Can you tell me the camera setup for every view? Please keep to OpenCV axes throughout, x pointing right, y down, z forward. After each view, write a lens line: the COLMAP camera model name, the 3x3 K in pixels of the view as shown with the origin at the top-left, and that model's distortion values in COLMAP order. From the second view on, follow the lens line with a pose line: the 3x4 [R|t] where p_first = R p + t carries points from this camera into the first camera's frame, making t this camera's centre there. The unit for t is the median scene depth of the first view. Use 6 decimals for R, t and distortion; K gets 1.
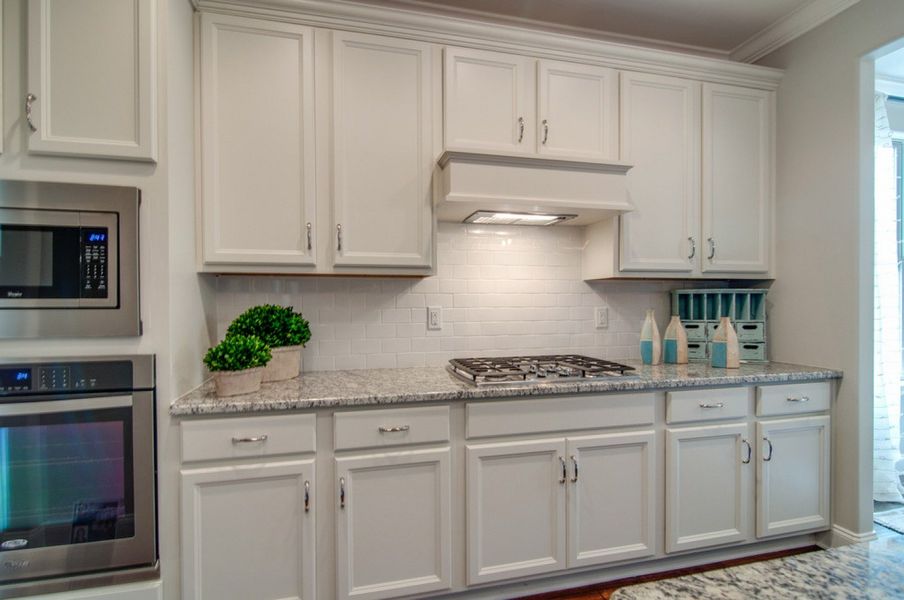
lens RADIAL K [[448.8, 0, 446.6], [0, 448.8, 312.3], [0, 0, 1]] dist [-0.017057, -0.000711]
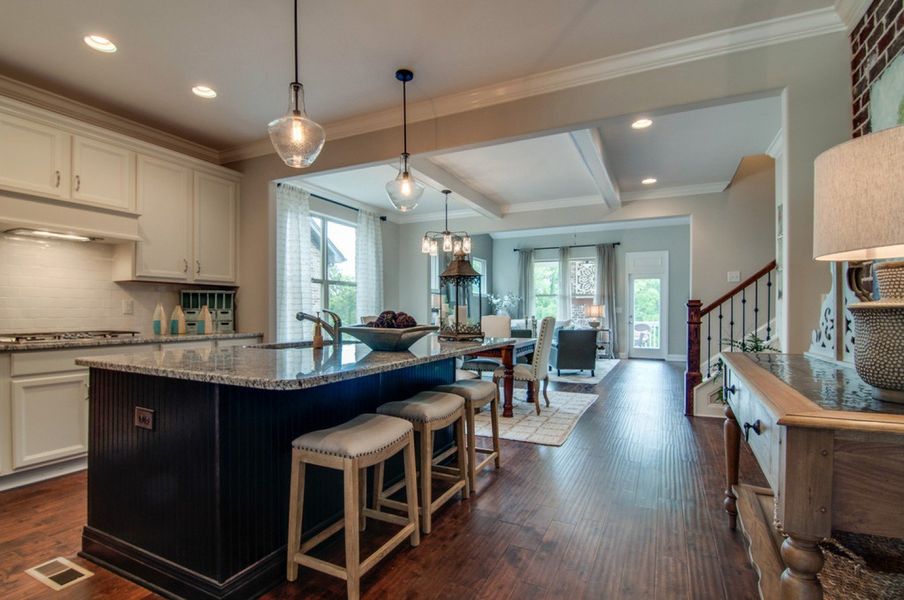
lens RADIAL K [[448.8, 0, 446.6], [0, 448.8, 312.3], [0, 0, 1]] dist [-0.017057, -0.000711]
pose [[0.644793, 0.002730, 0.764352, -0.112211], [0.008196, 0.999911, -0.010486, 0.059710], [-0.764313, 0.013026, 0.644714, -0.850175]]
